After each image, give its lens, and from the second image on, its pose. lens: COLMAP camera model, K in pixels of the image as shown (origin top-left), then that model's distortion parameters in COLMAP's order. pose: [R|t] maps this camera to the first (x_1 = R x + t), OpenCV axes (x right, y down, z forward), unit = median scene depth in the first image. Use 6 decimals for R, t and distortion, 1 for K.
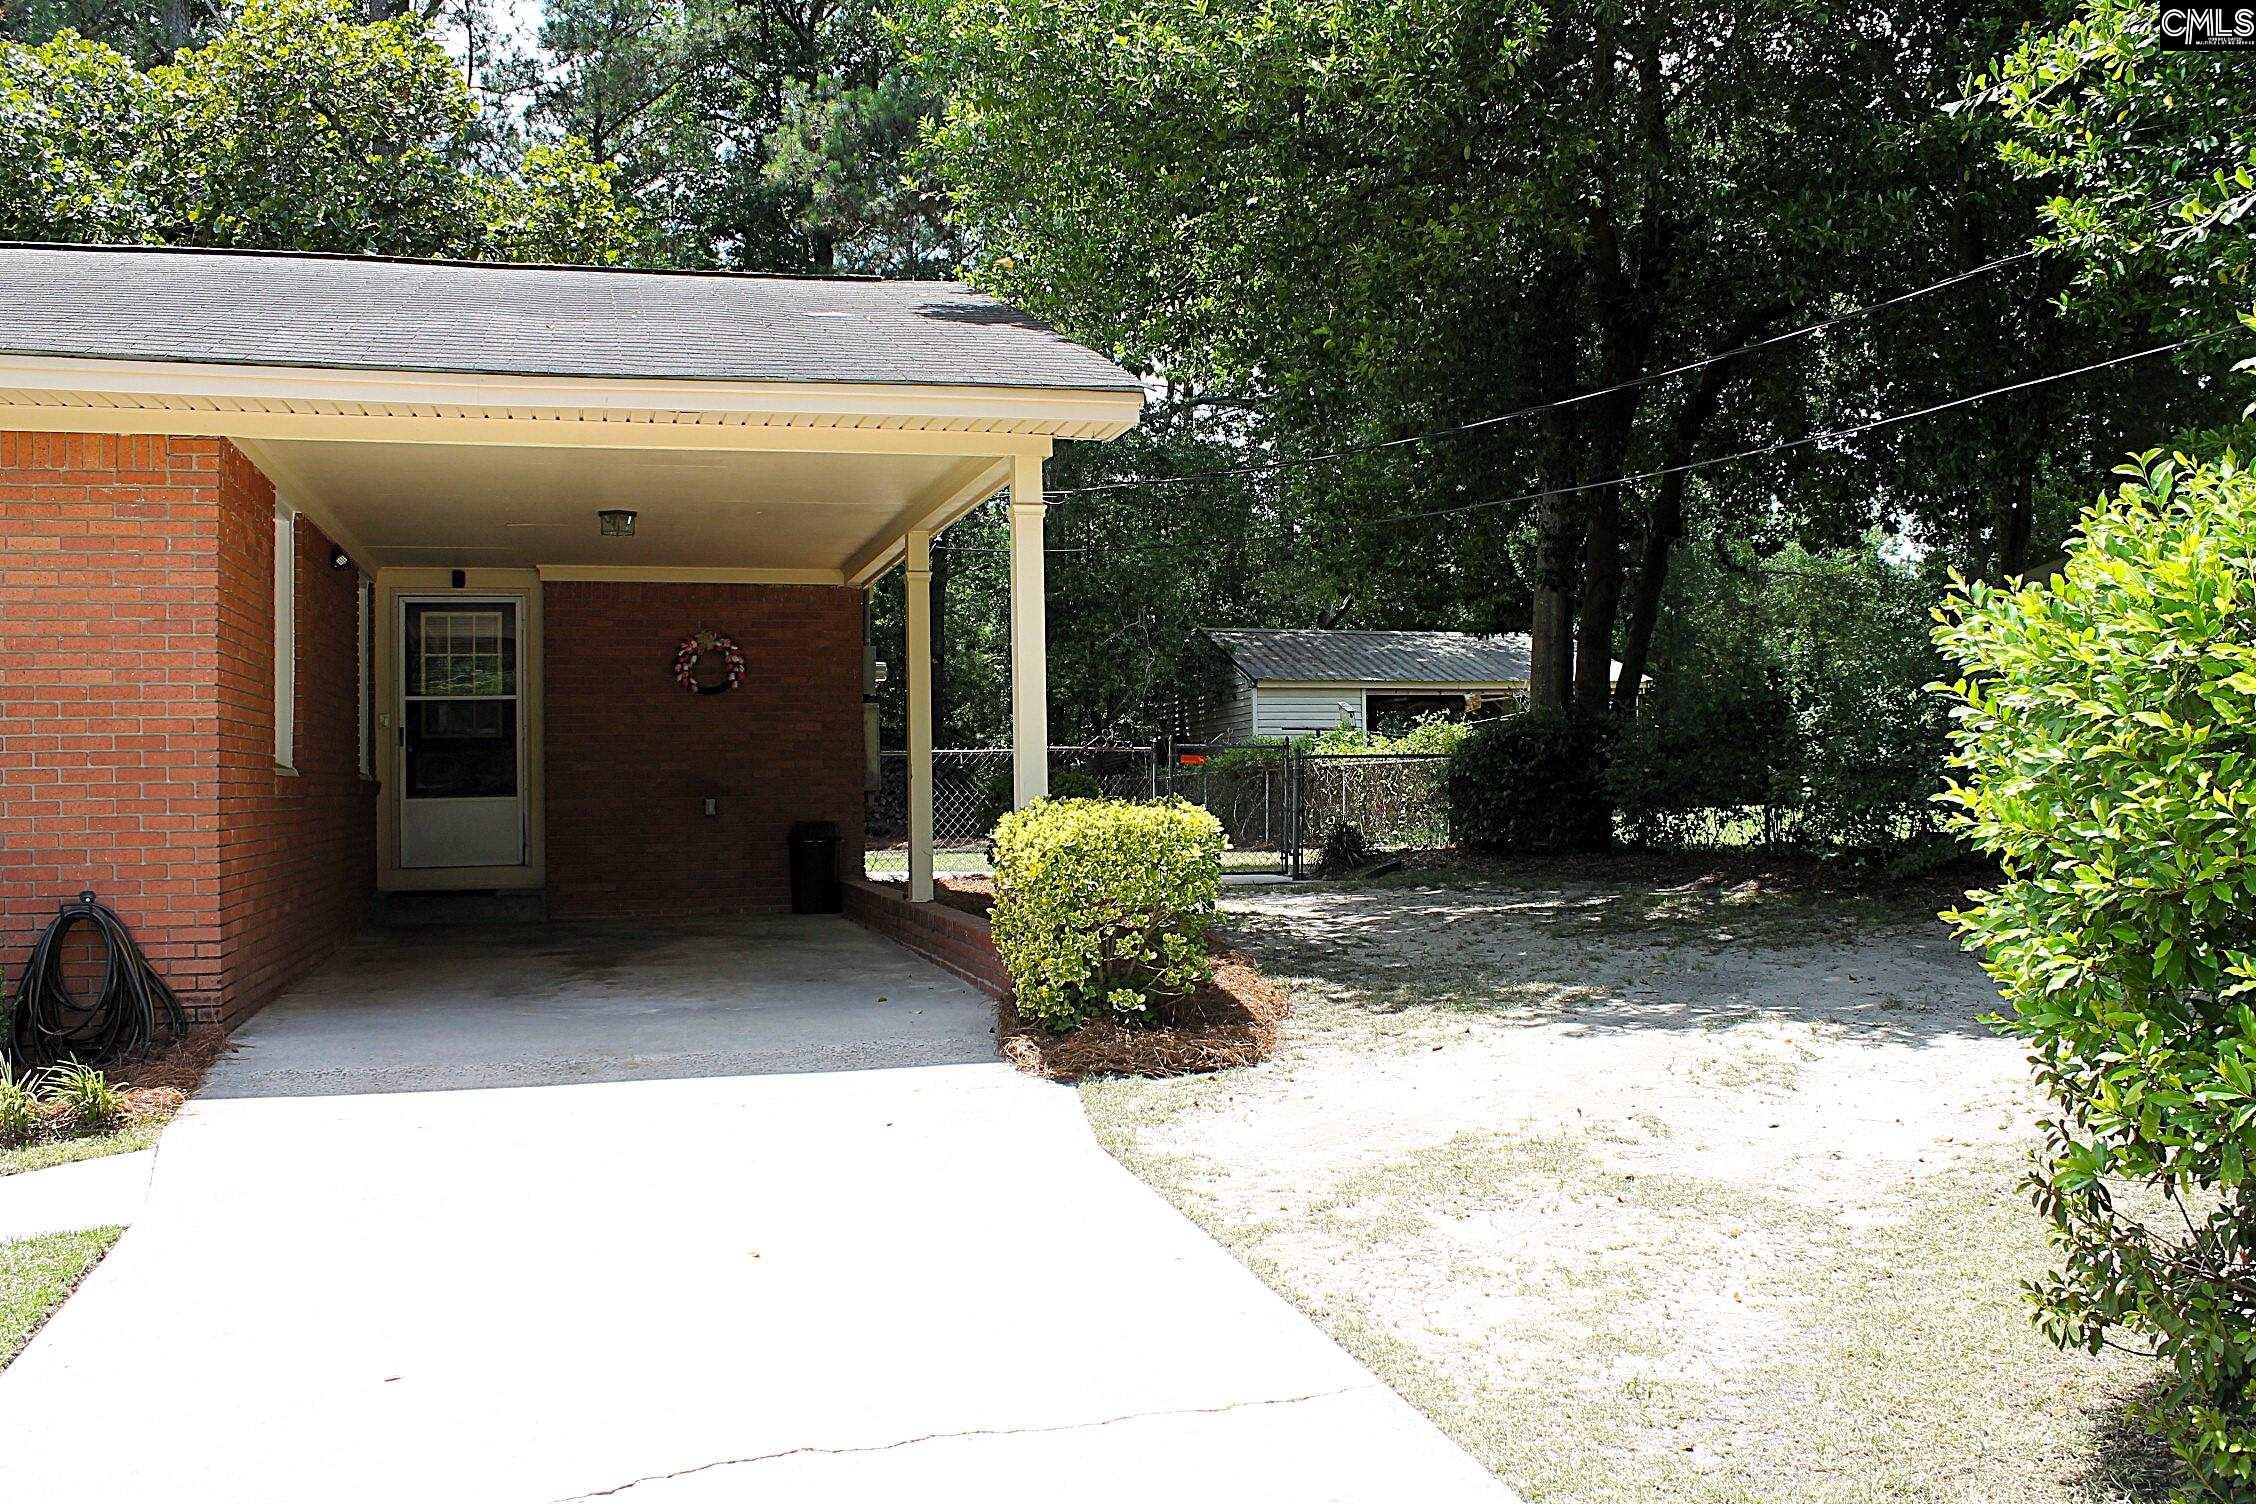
lens RADIAL K [[2018.0, 0, 1128.0], [0, 2018.0, 752.0], [0, 0, 1]] dist [-0.173537, 0.122785]
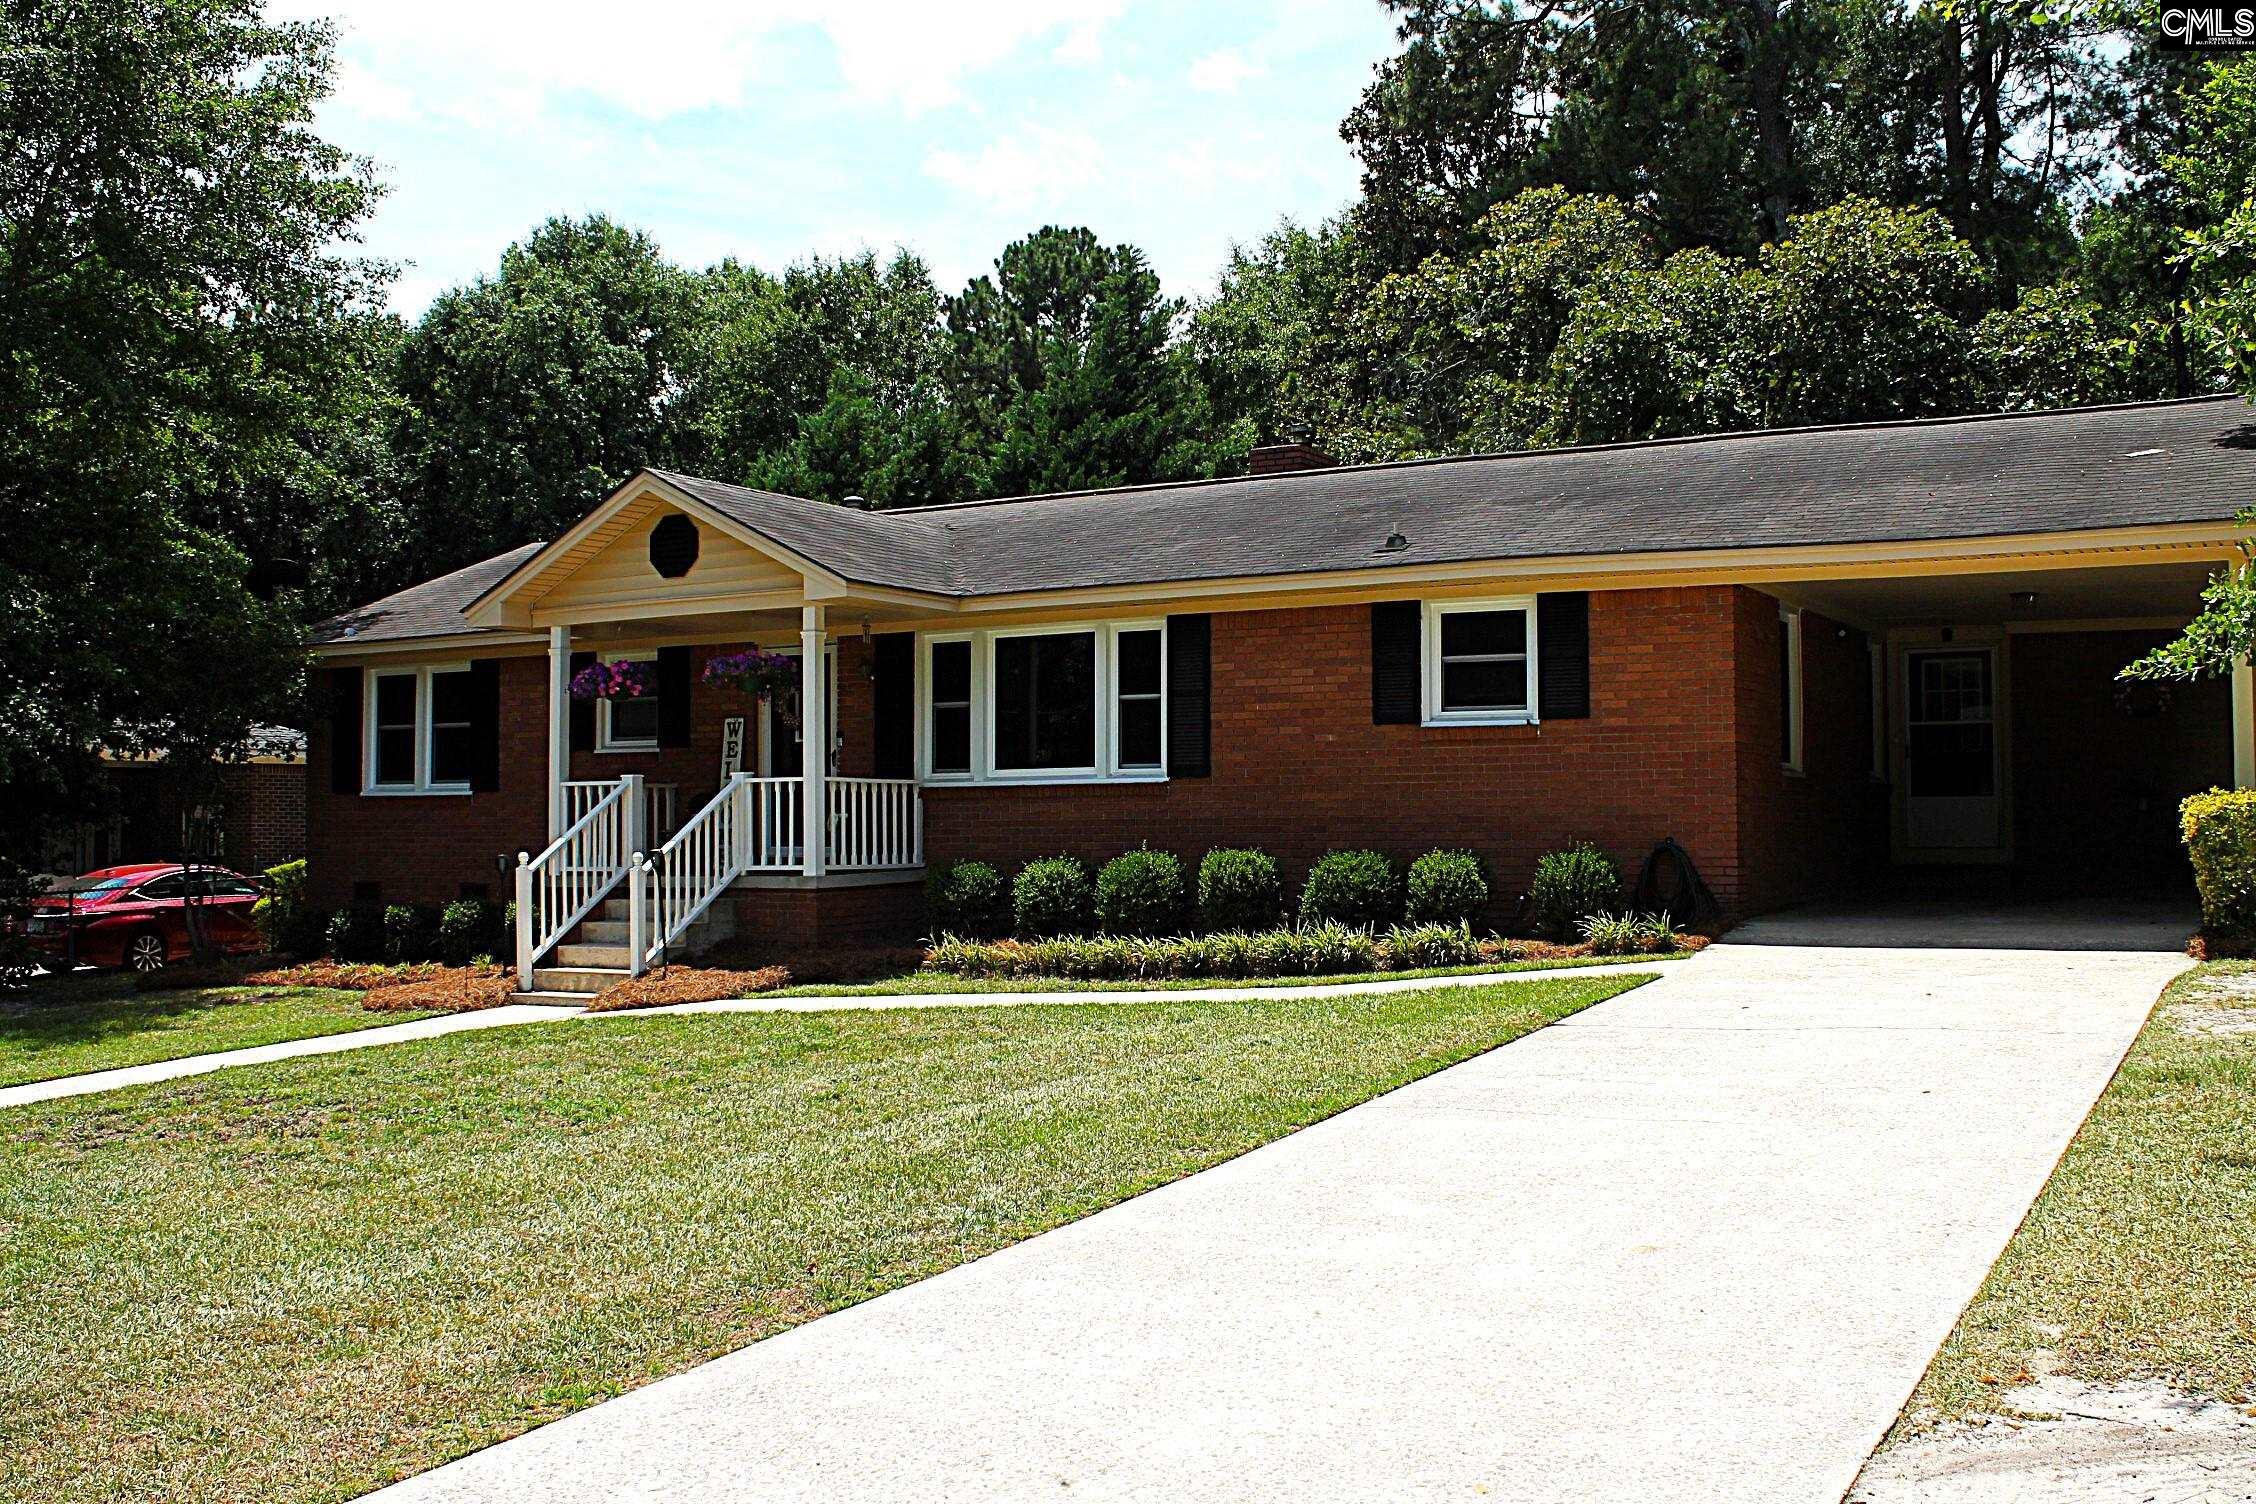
lens RADIAL K [[2003.6, 0, 1128.0], [0, 2003.6, 752.0], [0, 0, 1]] dist [-0.260250, 0.000576]
pose [[0.696763, -0.012796, -0.717187, 0.405335], [0.005723, 0.999908, -0.012281, 0.010230], [0.717278, 0.004453, 0.696773, -0.610371]]
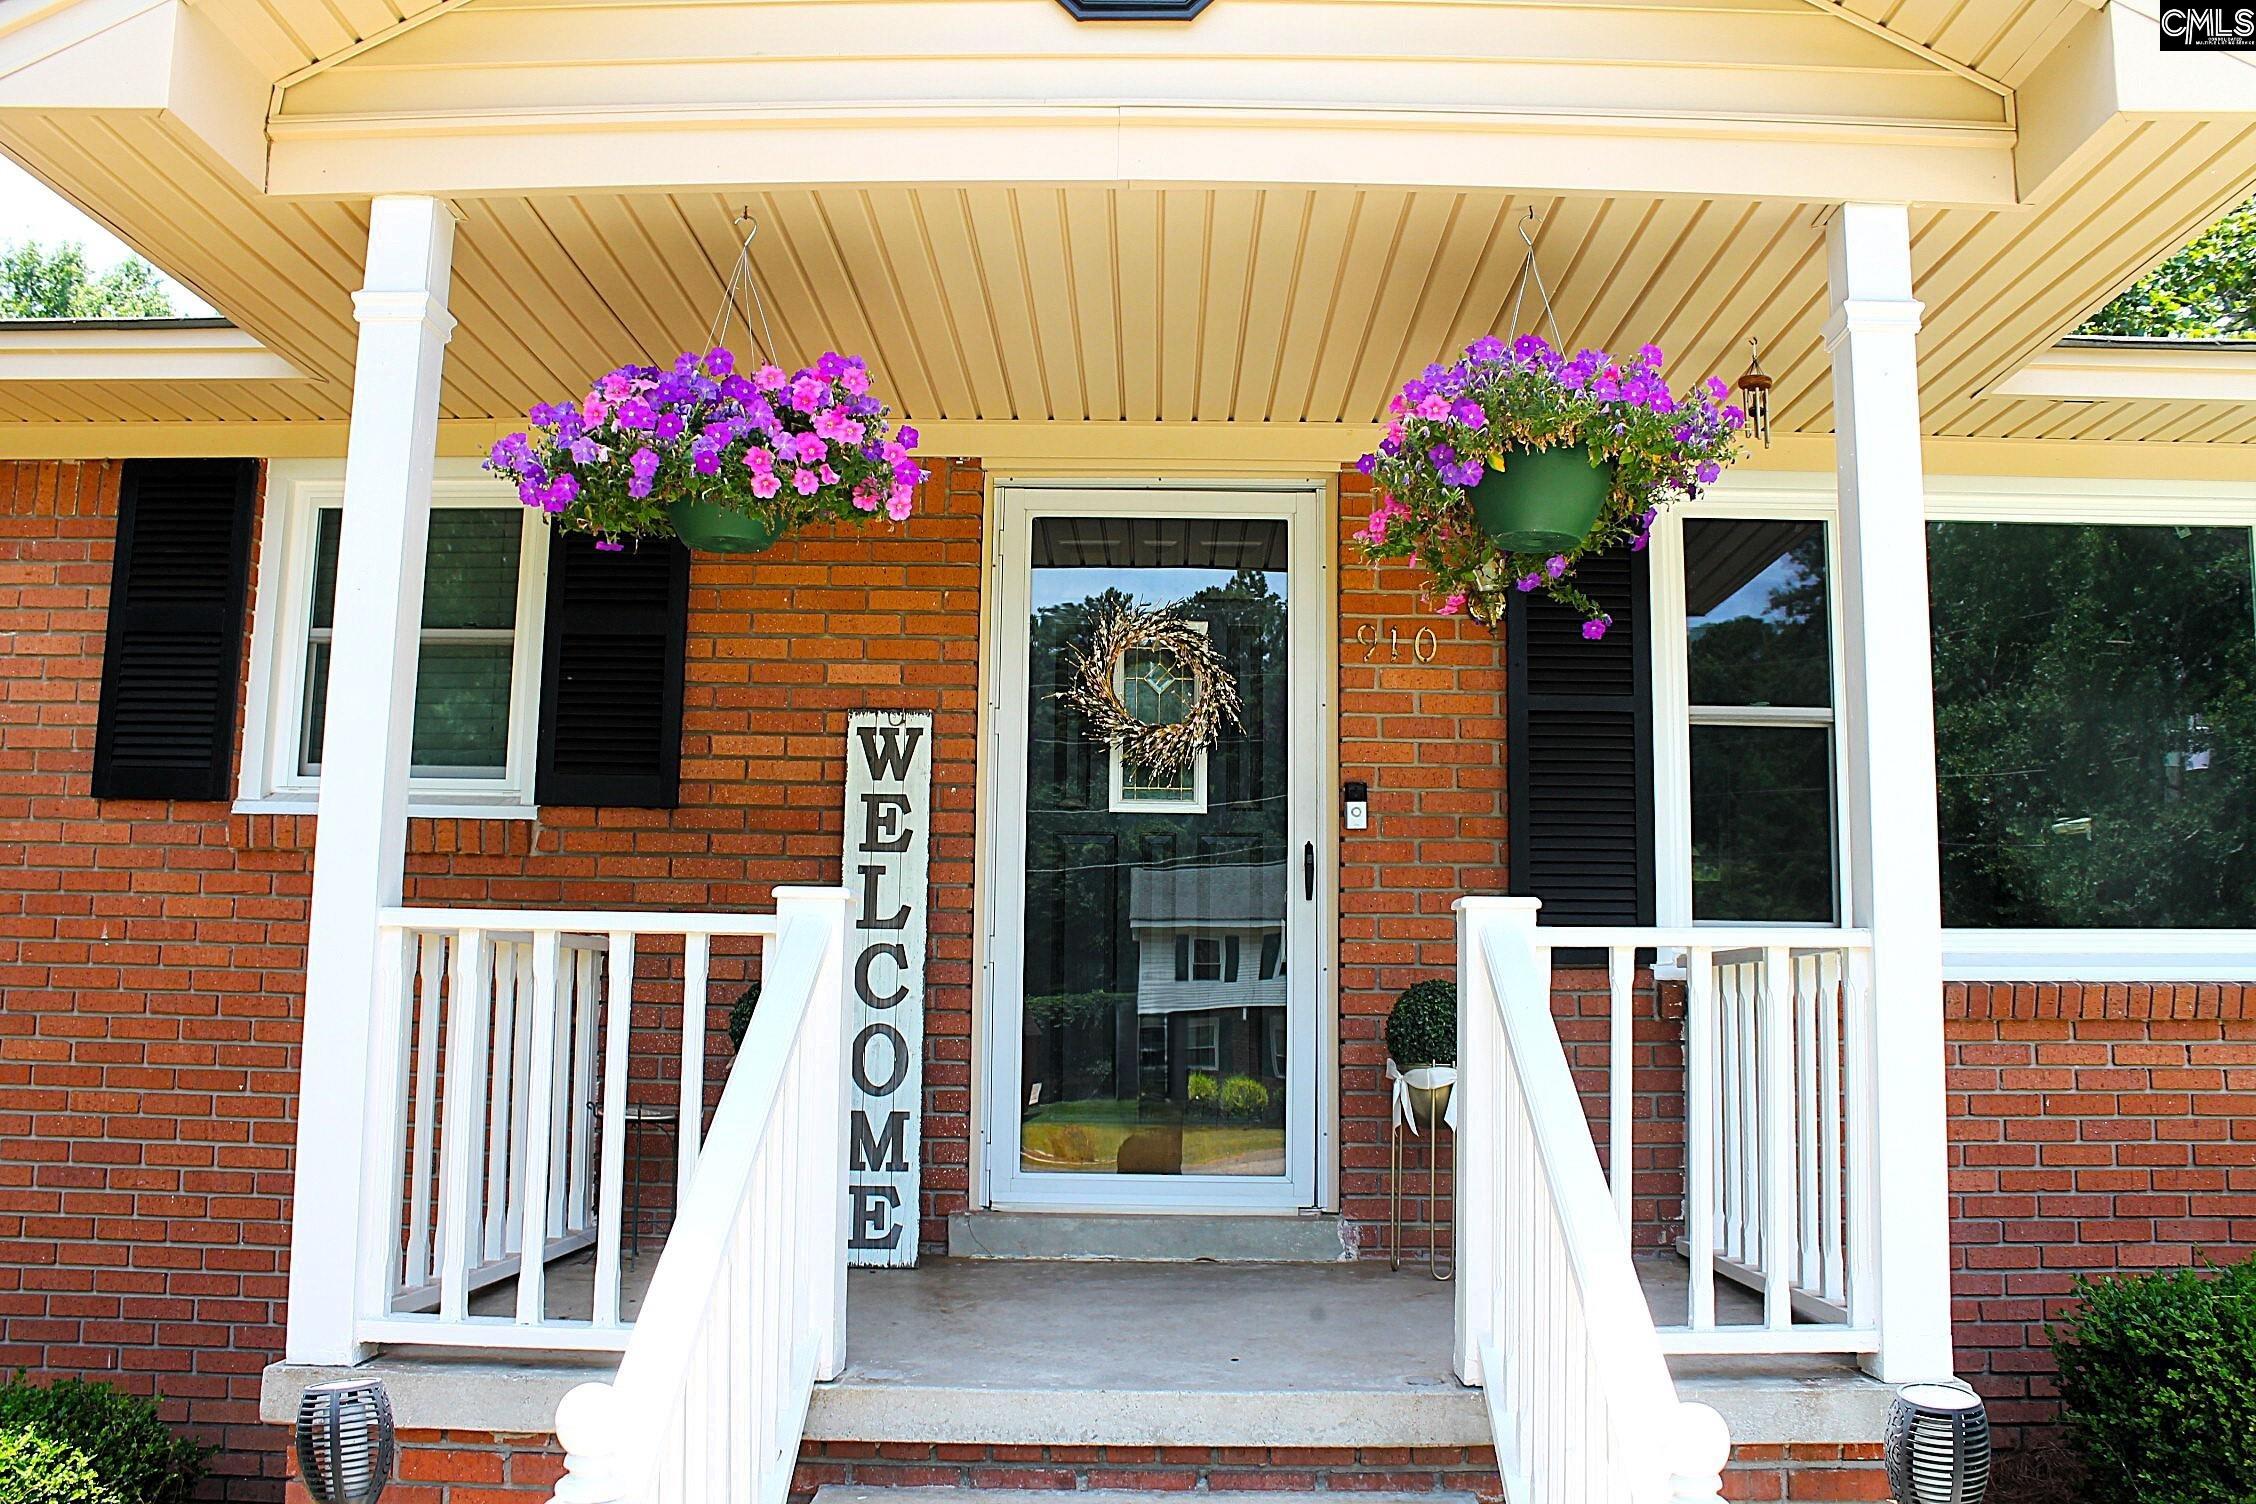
lens RADIAL K [[1941.9, 0, 1138.8], [0, 1941.9, 739.5], [0, 0, 1]] dist [-0.162078, 0.144472]
pose [[0.959213, -0.005680, -0.282628, -1.243081], [-0.025547, 0.993965, -0.106682, 0.013567], [0.281528, 0.109551, 0.953279, 0.068298]]
